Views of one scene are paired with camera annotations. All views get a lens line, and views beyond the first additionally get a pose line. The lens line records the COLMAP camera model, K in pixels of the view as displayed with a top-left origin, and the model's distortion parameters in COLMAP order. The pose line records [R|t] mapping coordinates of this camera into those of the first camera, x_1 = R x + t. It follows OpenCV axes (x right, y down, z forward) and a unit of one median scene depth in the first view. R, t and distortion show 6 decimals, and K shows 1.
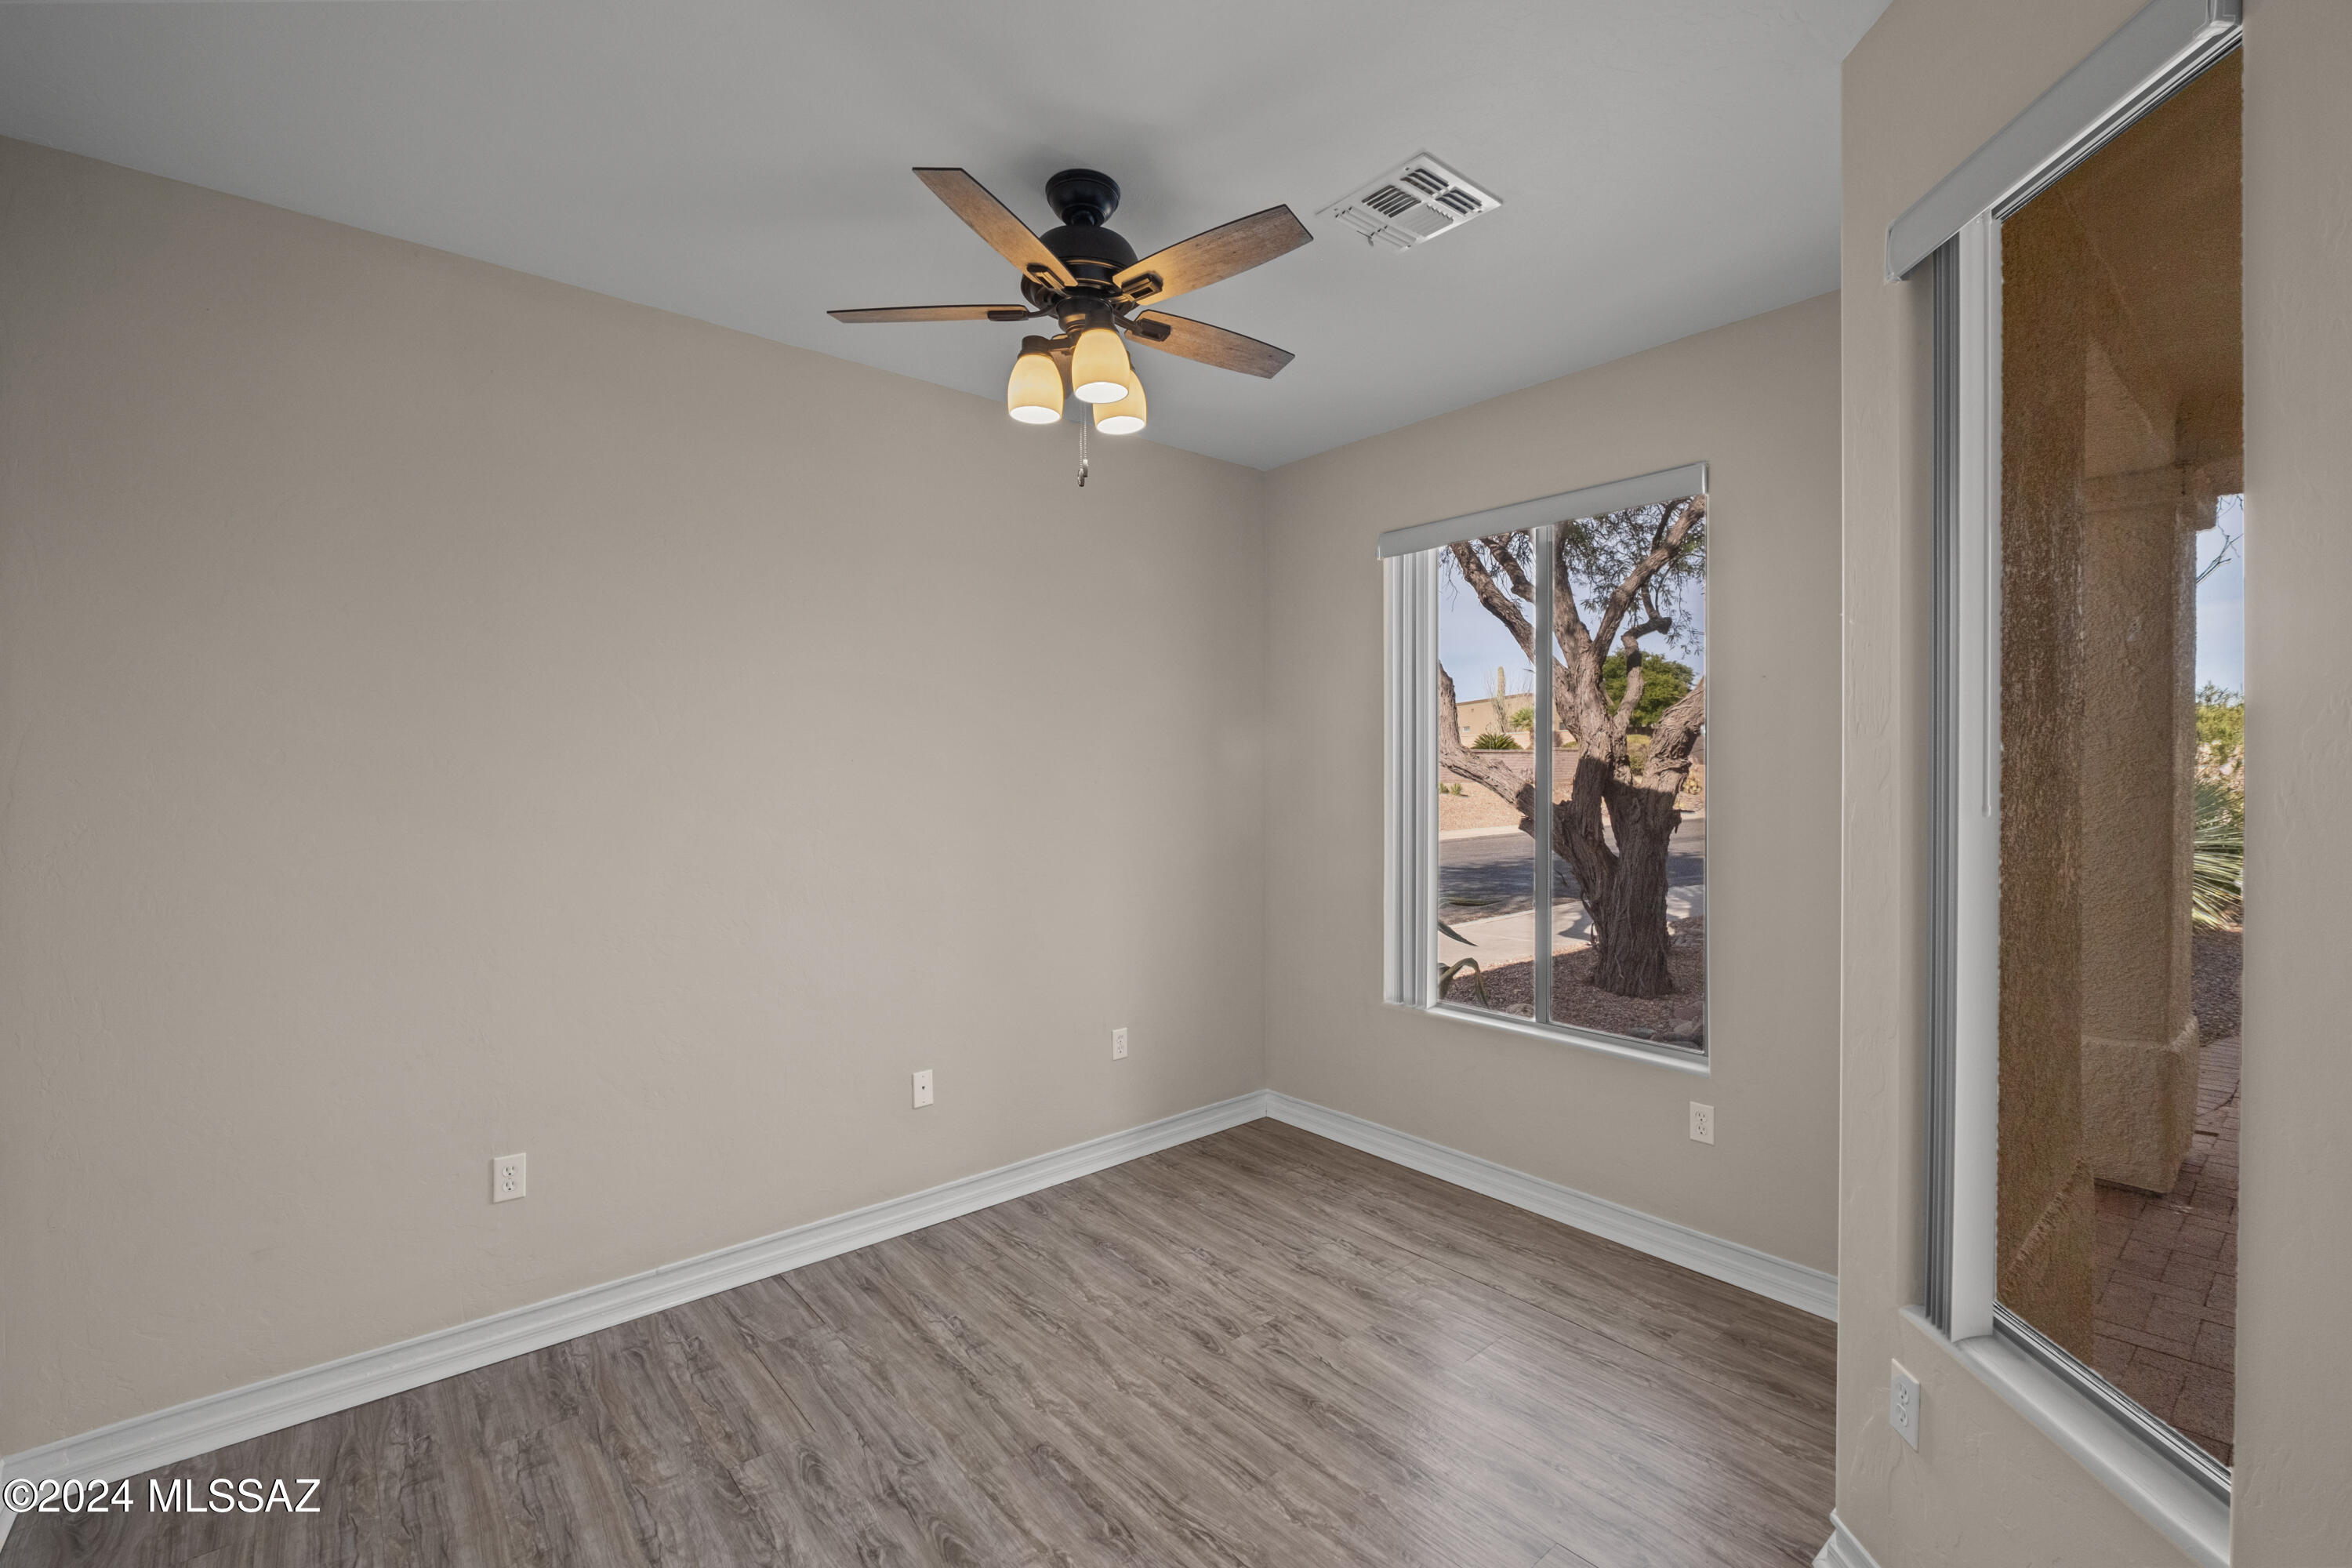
lens RADIAL K [[1028.9, 0, 1176.4], [0, 1028.9, 777.1], [0, 0, 1]] dist [-0.002346, -0.000616]
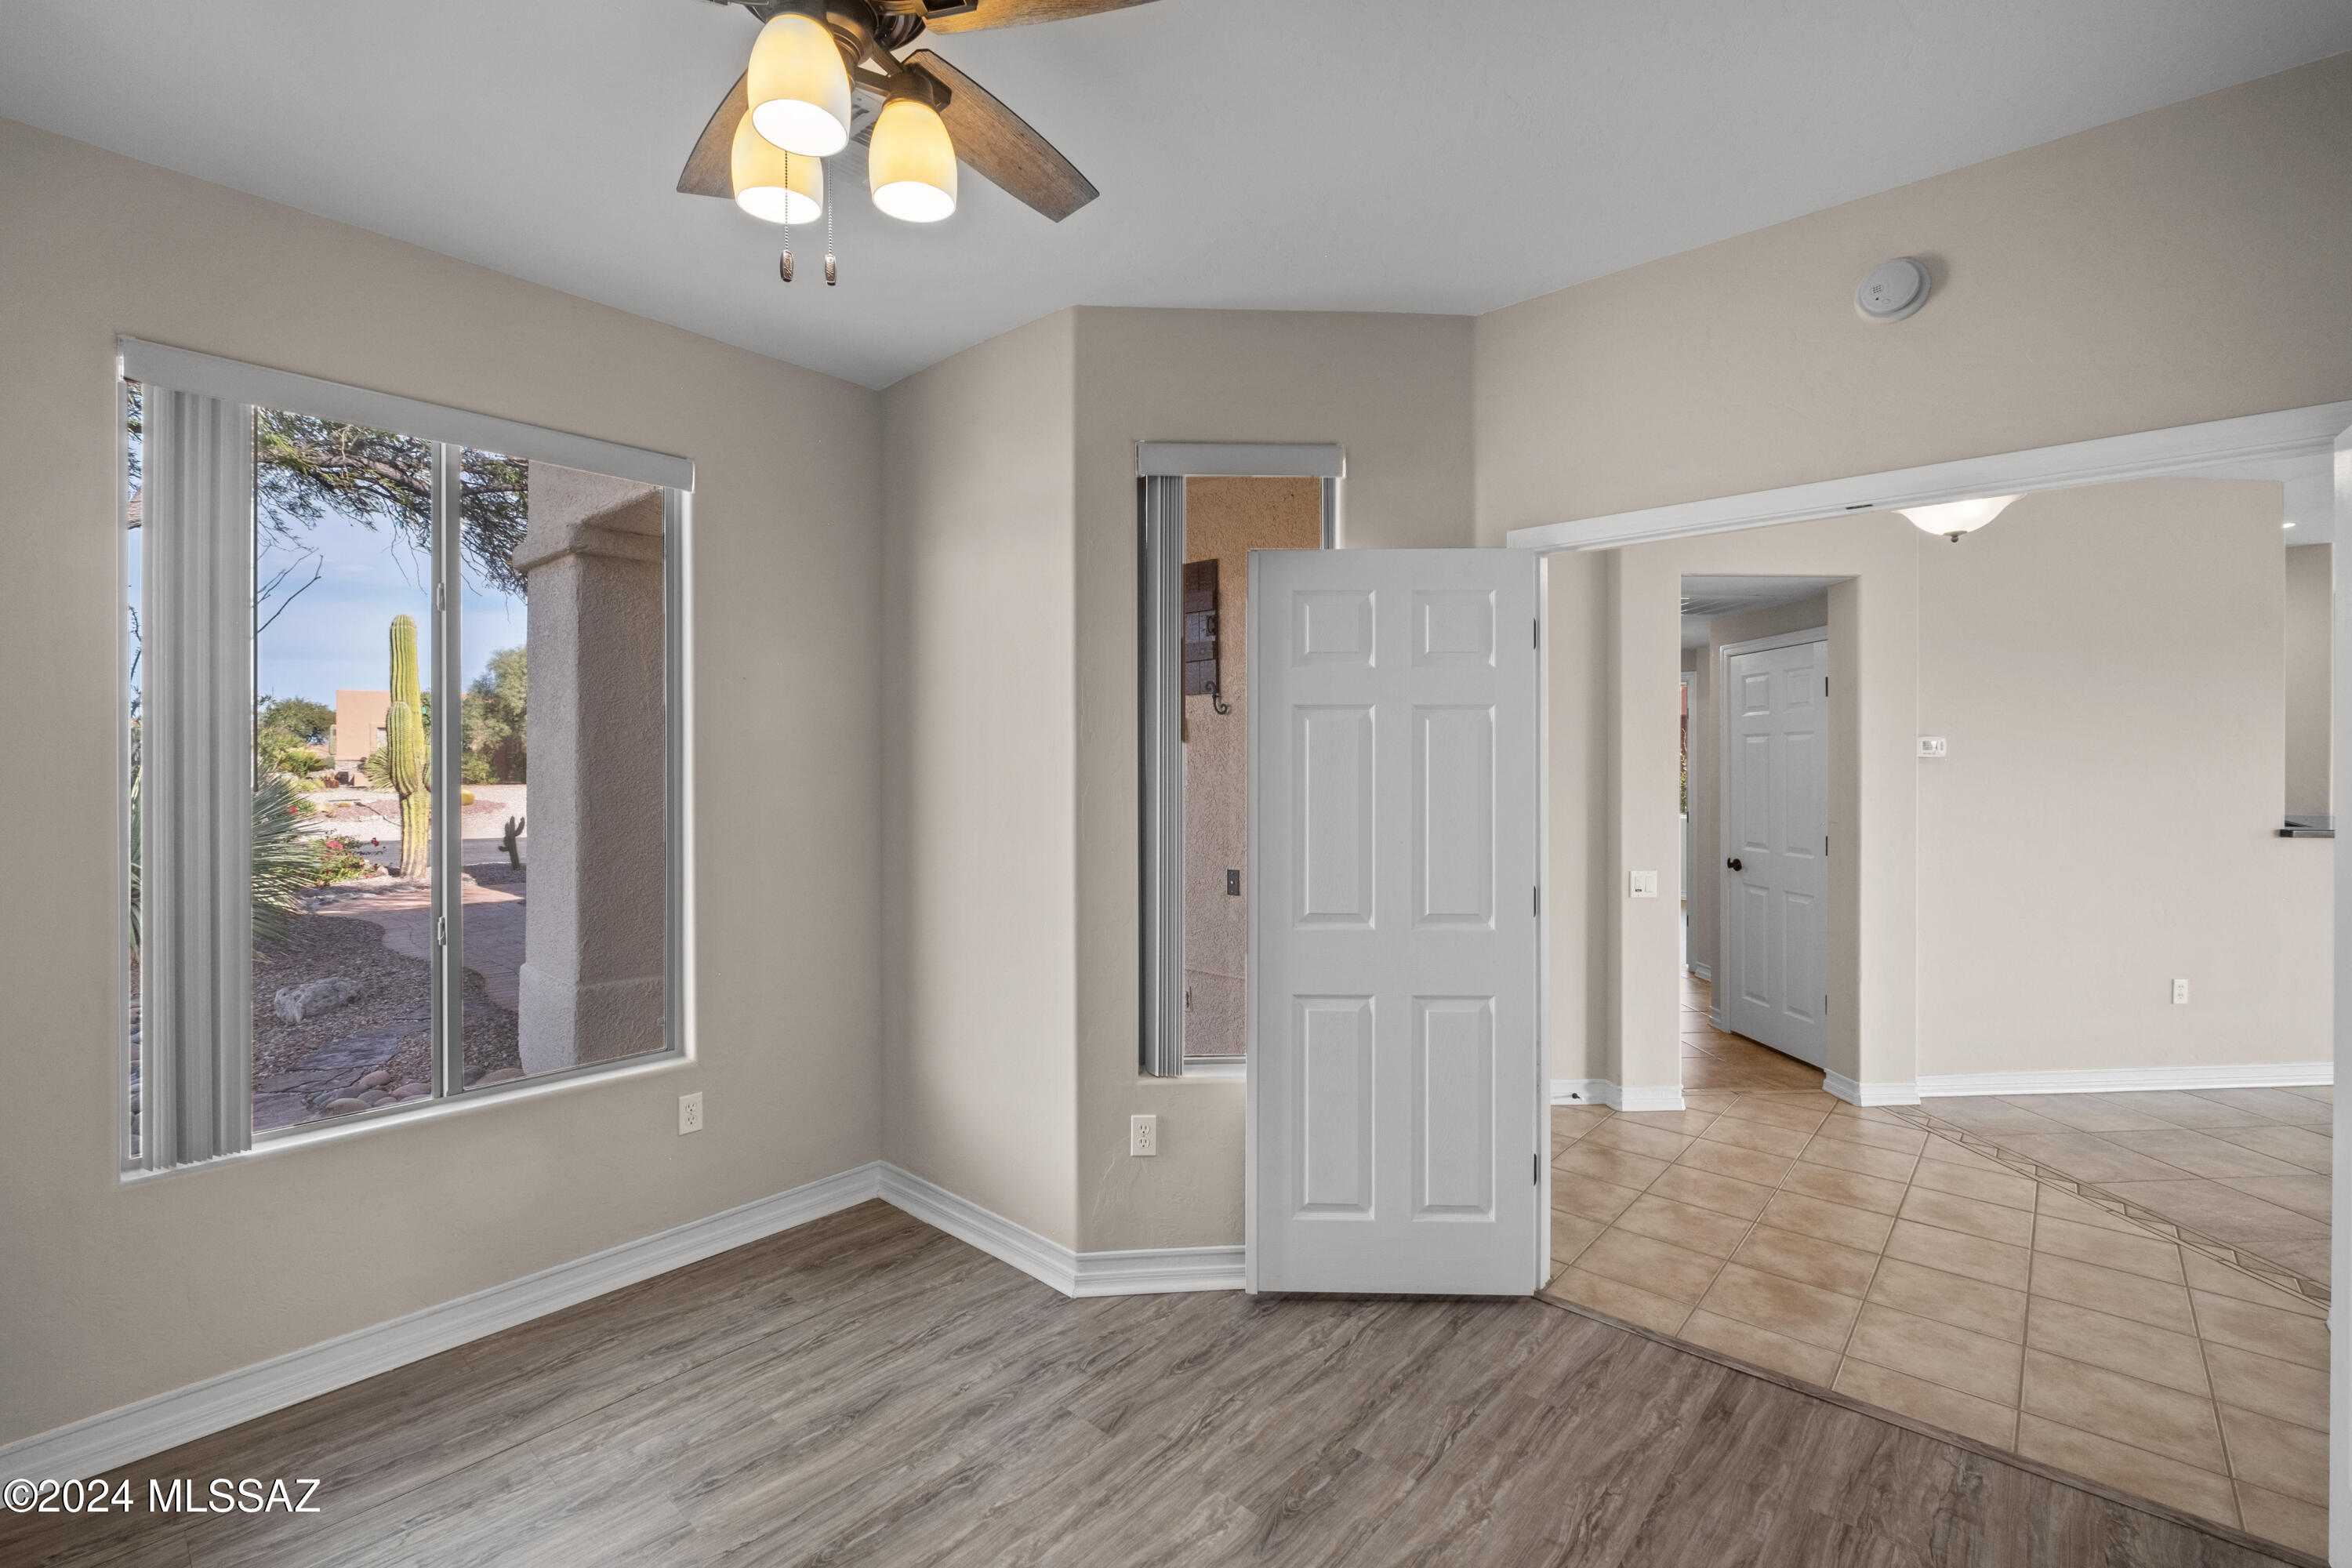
lens RADIAL K [[1028.9, 0, 1176.4], [0, 1028.9, 777.1], [0, 0, 1]] dist [-0.002346, -0.000616]
pose [[-0.157351, -0.005815, 0.987526, -0.561599], [0.006232, 0.999957, 0.006881, 0.004730], [-0.987523, 0.007237, -0.157308, 0.700646]]
